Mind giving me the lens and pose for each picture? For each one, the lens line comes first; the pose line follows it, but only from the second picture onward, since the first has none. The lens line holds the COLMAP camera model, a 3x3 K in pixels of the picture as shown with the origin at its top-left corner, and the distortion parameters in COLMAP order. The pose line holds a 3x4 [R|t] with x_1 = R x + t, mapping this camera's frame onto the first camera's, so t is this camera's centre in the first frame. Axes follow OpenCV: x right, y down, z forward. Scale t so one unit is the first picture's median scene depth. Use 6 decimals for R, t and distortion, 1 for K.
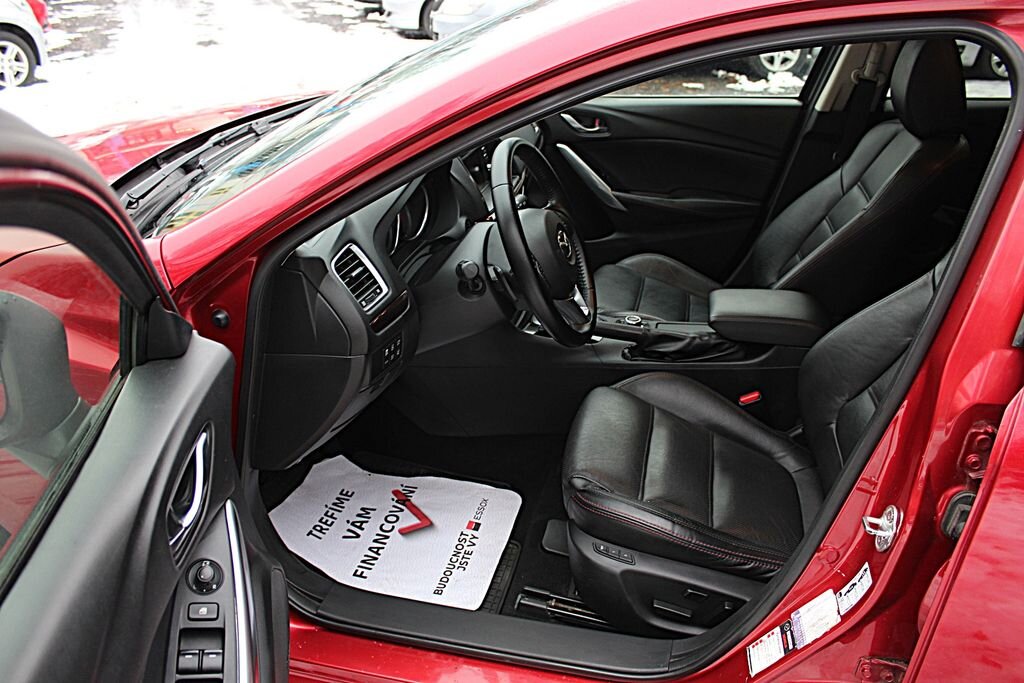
lens RADIAL K [[849.4, 0, 512.0], [0, 849.4, 341.5], [0, 0, 1]] dist [-0.165508, 0.151516]
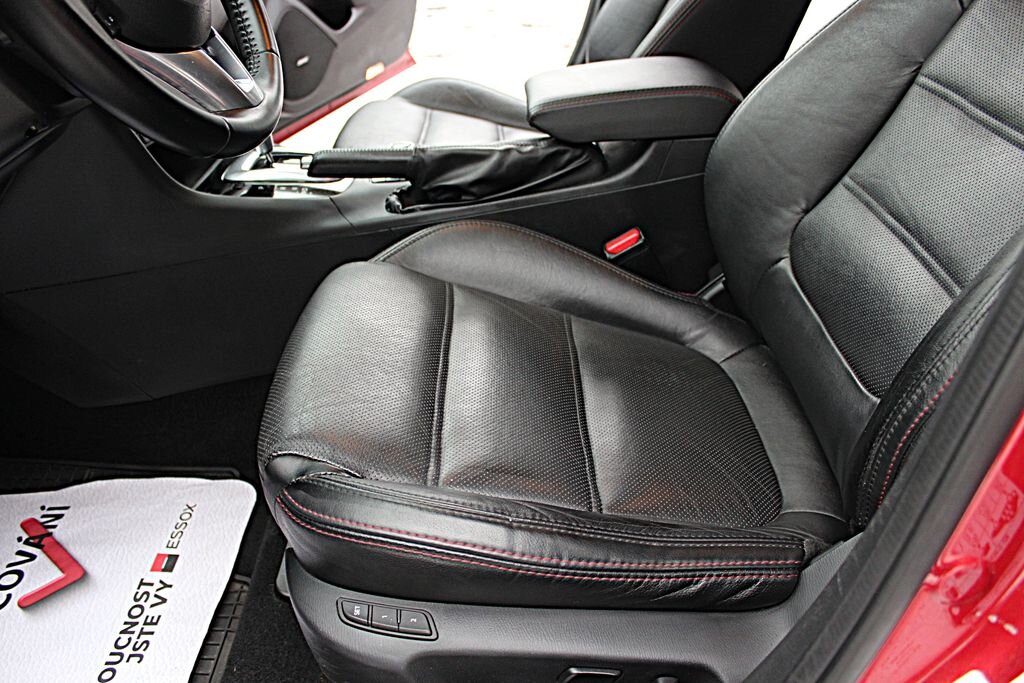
lens RADIAL K [[849.4, 0, 512.0], [0, 849.4, 341.5], [0, 0, 1]] dist [-0.165508, 0.151516]
pose [[0.970911, -0.173217, 0.165311, 0.109683], [0.159236, 0.982710, 0.094476, 0.067523], [-0.178817, -0.065405, 0.981706, 0.465706]]
